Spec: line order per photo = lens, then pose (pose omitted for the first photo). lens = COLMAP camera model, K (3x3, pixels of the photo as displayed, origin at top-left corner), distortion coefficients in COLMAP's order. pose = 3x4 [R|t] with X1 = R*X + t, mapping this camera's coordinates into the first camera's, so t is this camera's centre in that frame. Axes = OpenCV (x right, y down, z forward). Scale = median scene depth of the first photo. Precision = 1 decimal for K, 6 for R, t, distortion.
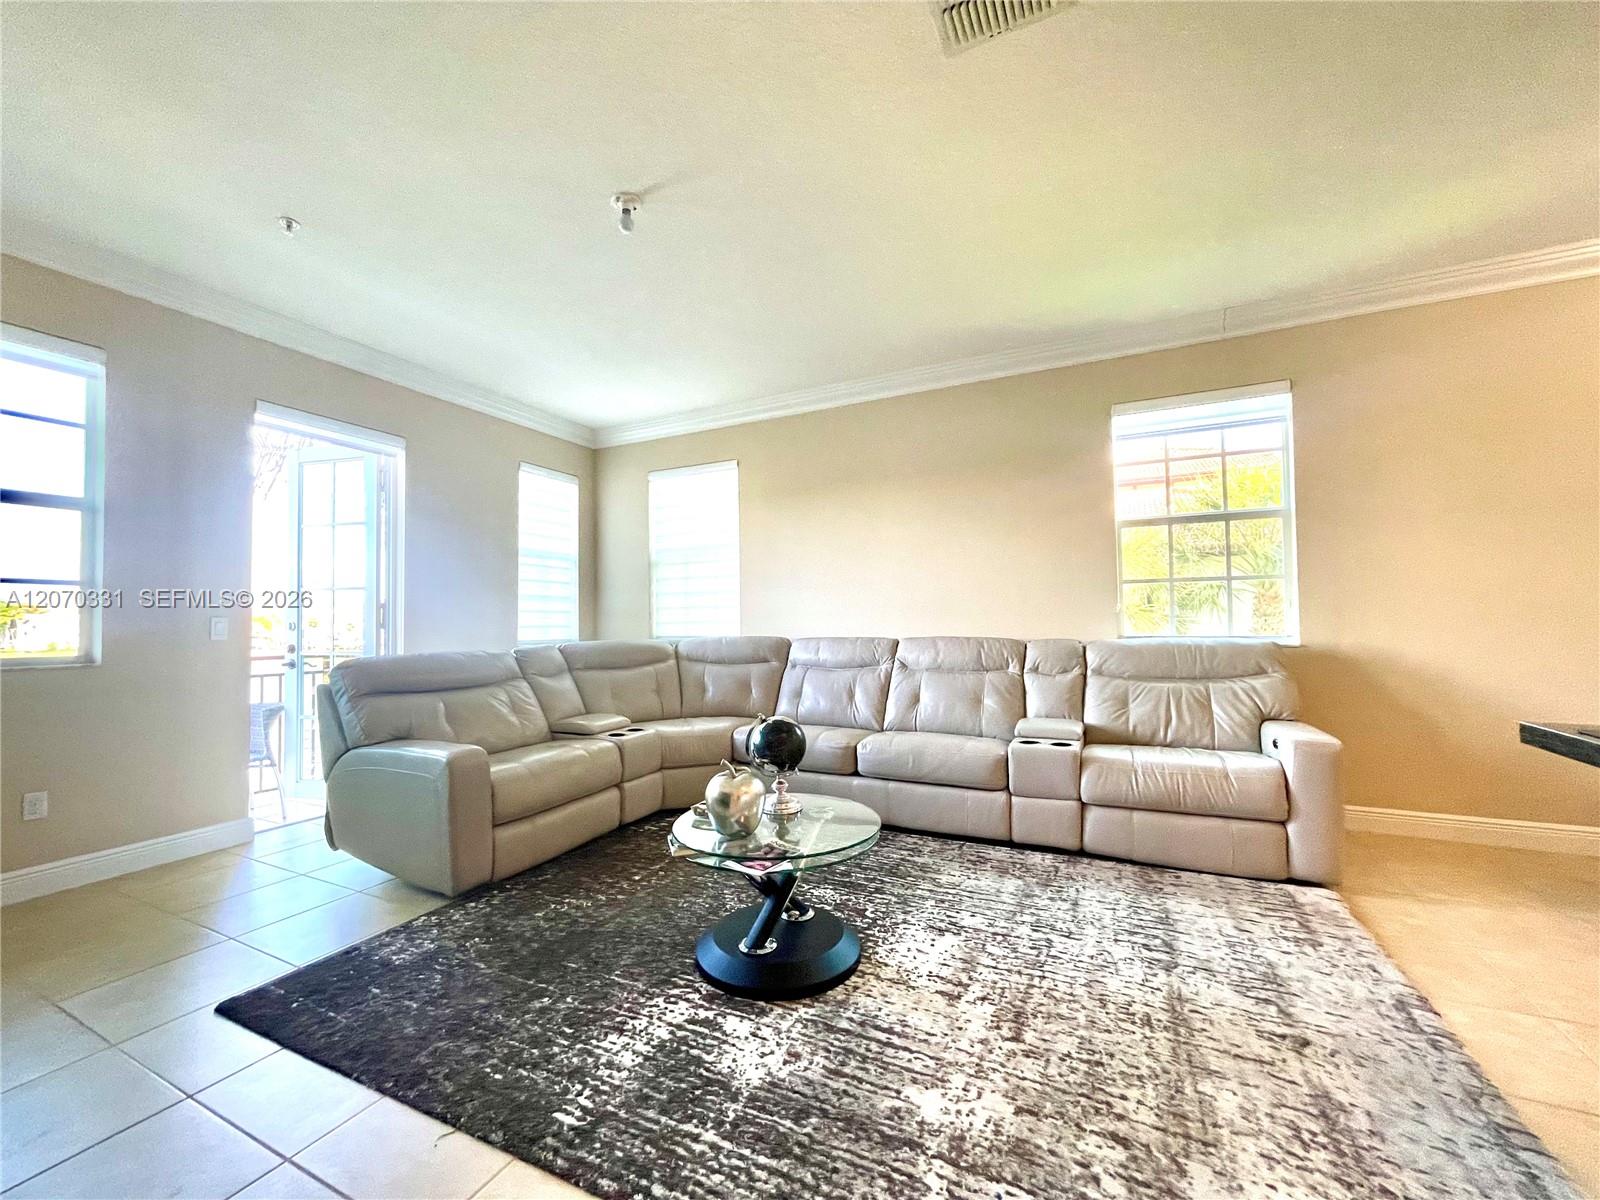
lens RADIAL K [[659.3, 0, 788.4], [0, 659.3, 604.2], [0, 0, 1]] dist [-0.009742, 0.000835]
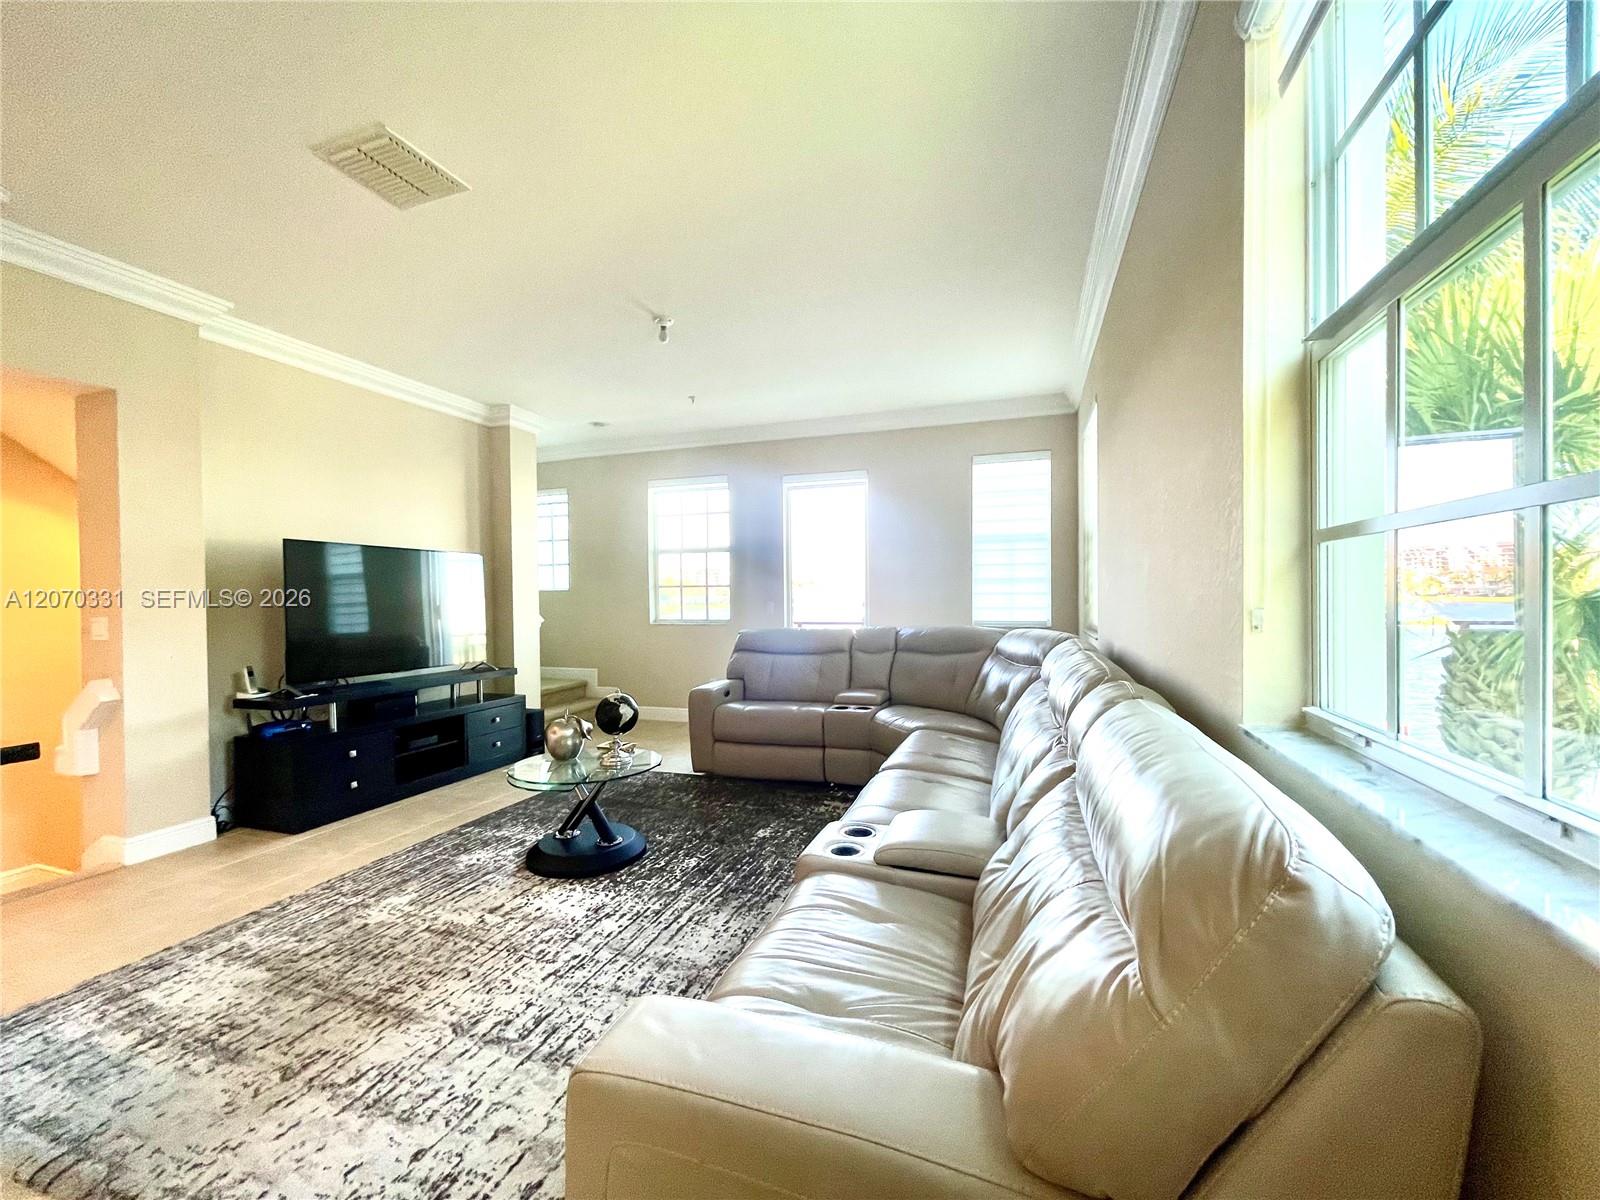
lens RADIAL K [[649.3, 0, 796.6], [0, 649.3, 606.0], [0, 0, 1]] dist [0.001068, 0.000477]
pose [[0.116997, 0.030450, -0.992665, 1.623798], [0.039842, 0.998581, 0.035327, -0.048948], [0.992333, -0.043683, 0.115618, 1.486697]]
